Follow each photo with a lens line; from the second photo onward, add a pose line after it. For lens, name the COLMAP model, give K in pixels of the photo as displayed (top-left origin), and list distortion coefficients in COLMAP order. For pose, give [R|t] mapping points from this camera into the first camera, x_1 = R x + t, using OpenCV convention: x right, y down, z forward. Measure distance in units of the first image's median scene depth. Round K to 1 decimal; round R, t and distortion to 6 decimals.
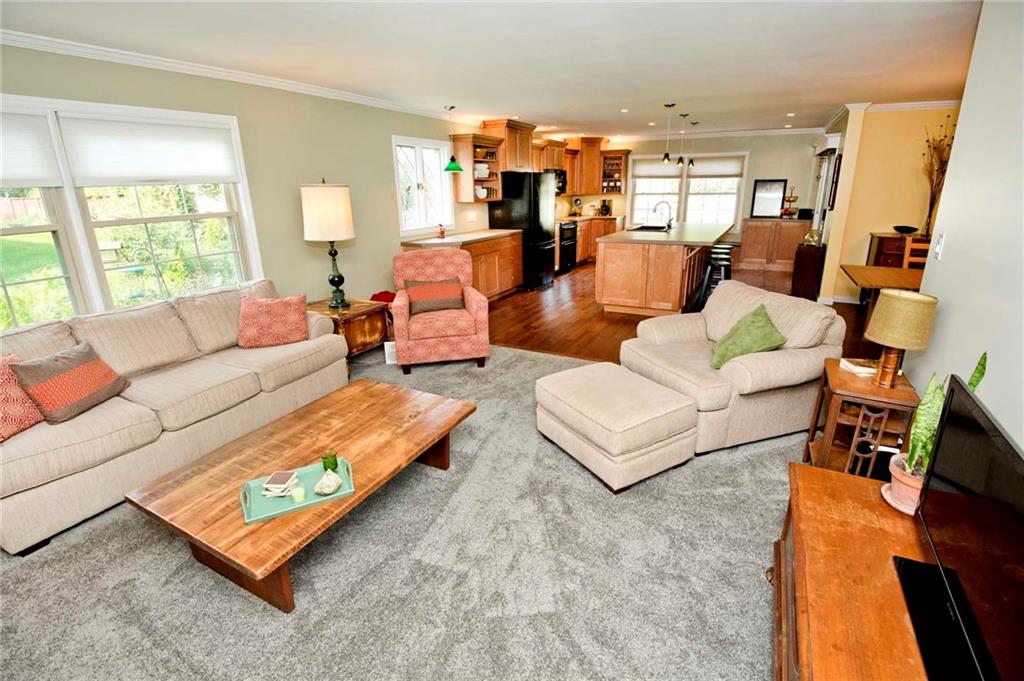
lens RADIAL K [[468.0, 0, 516.0], [0, 468.0, 335.4], [0, 0, 1]] dist [-0.002529, -0.025511]
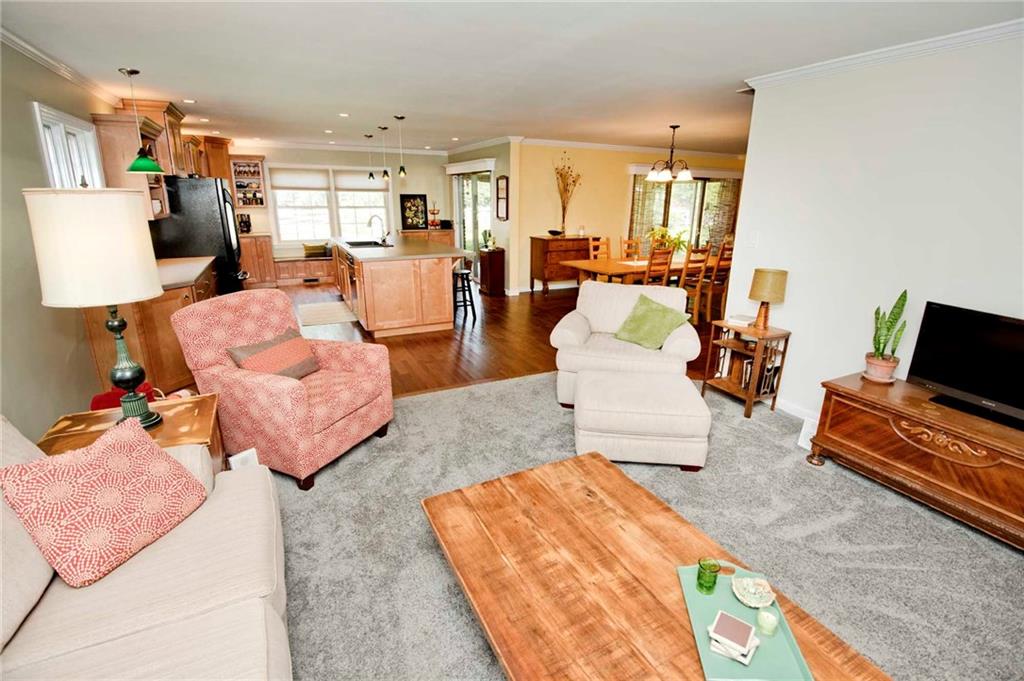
lens RADIAL K [[468.0, 0, 516.0], [0, 468.0, 335.4], [0, 0, 1]] dist [-0.002529, -0.025511]
pose [[0.583279, -0.208089, 0.785165, -0.233710], [0.227536, 0.969786, 0.087987, -0.049274], [-0.779752, 0.127332, 0.613004, 0.162229]]
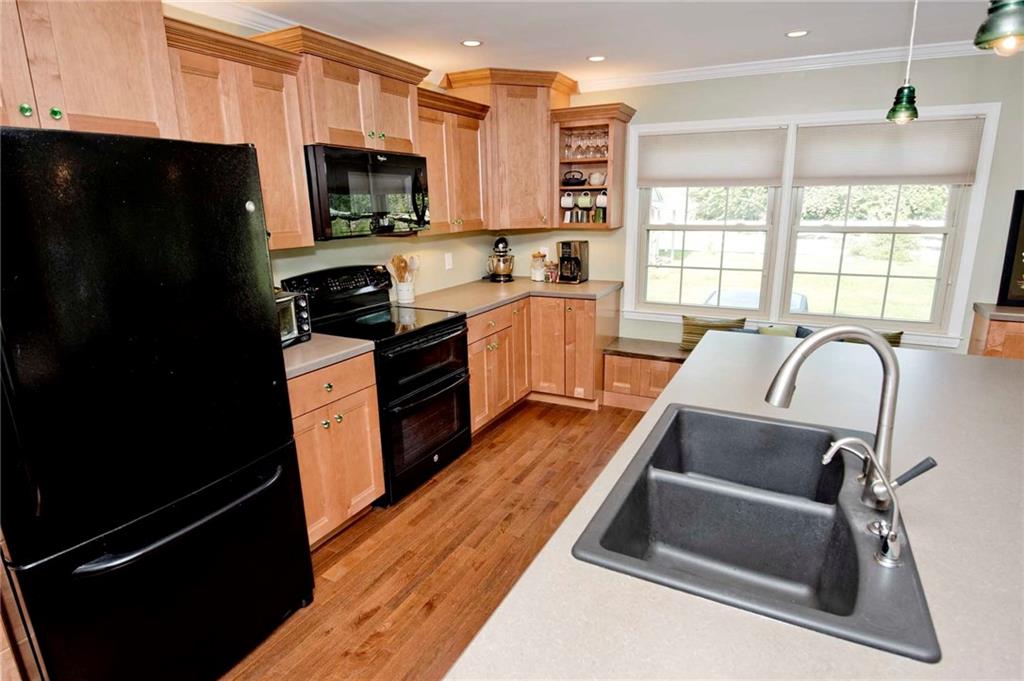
lens RADIAL K [[531.3, 0, 529.3], [0, 531.3, 338.0], [0, 0, 1]] dist [0.024617, -0.043281]
pose [[0.999831, -0.000821, 0.018360, 0.161732], [0.001928, 0.998175, -0.060356, -0.200645], [-0.018277, 0.060381, 0.998008, 0.618936]]
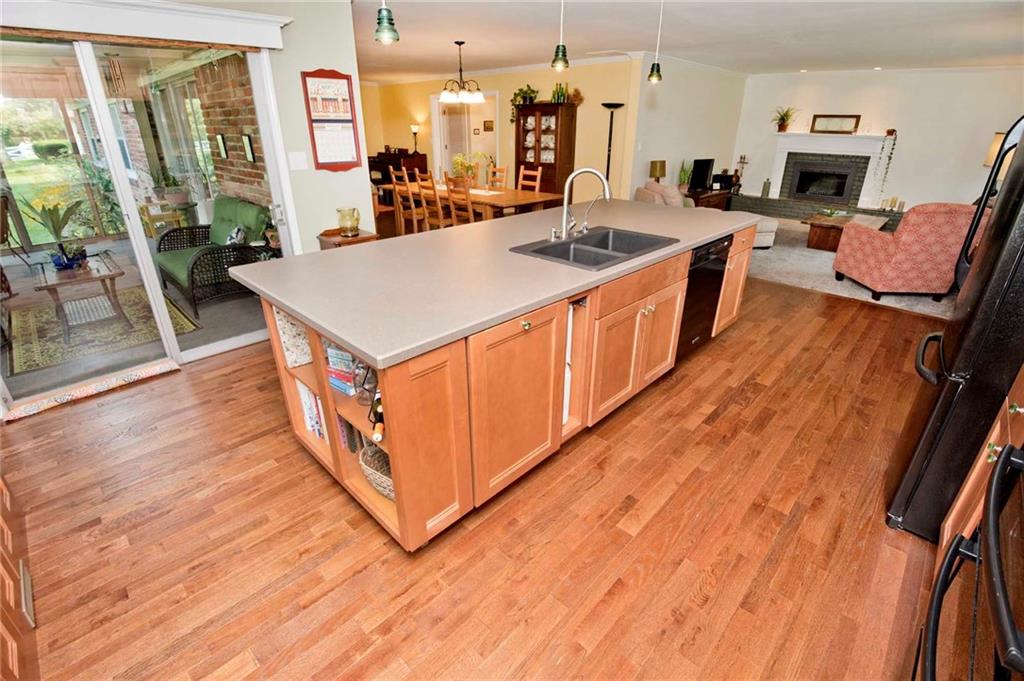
lens RADIAL K [[468.0, 0, 516.0], [0, 468.0, 335.4], [0, 0, 1]] dist [-0.002529, -0.025511]
pose [[-0.961874, -0.102644, 0.253503, 0.189364], [0.091522, 0.752659, 0.652019, -0.320900], [-0.257727, 0.650361, -0.714568, 1.006364]]
